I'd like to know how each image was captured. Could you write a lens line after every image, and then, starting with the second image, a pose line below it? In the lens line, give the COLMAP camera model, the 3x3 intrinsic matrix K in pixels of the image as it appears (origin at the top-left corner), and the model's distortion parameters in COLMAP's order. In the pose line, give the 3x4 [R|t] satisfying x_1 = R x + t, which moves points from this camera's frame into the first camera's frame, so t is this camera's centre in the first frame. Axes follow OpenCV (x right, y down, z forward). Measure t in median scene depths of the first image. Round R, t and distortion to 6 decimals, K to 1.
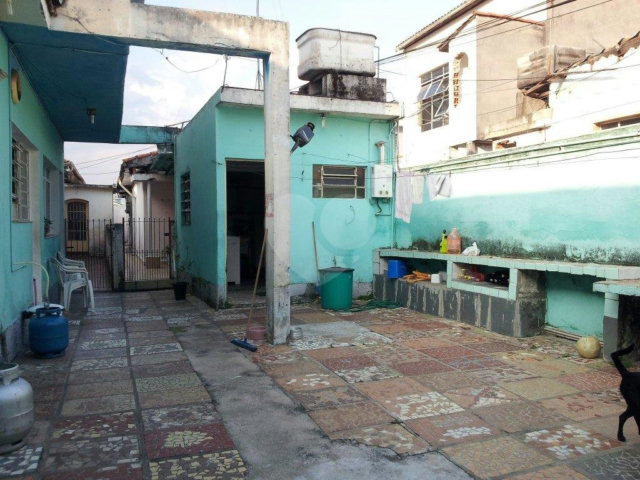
lens RADIAL K [[562.5, 0, 320.0], [0, 562.5, 240.0], [0, 0, 1]] dist [0.088648, -0.213092]
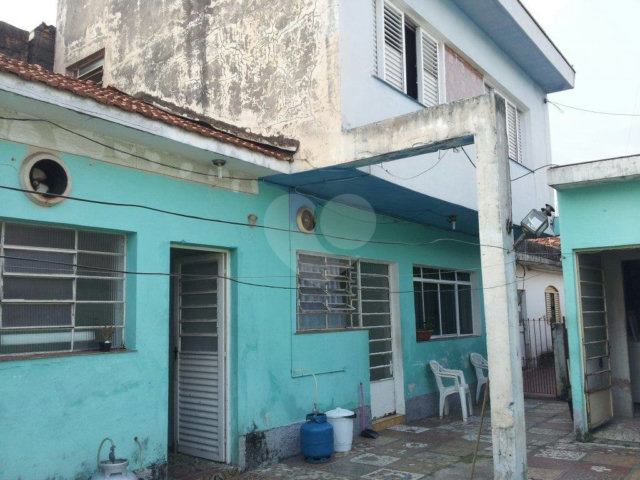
lens RADIAL K [[562.5, 0, 320.0], [0, 562.5, 240.0], [0, 0, 1]] dist [0.088648, -0.213092]
pose [[0.534155, -0.116222, -0.837359, 0.485889], [-0.009061, 0.989661, -0.143141, -0.058176], [0.845338, 0.084046, 0.527580, 0.394010]]
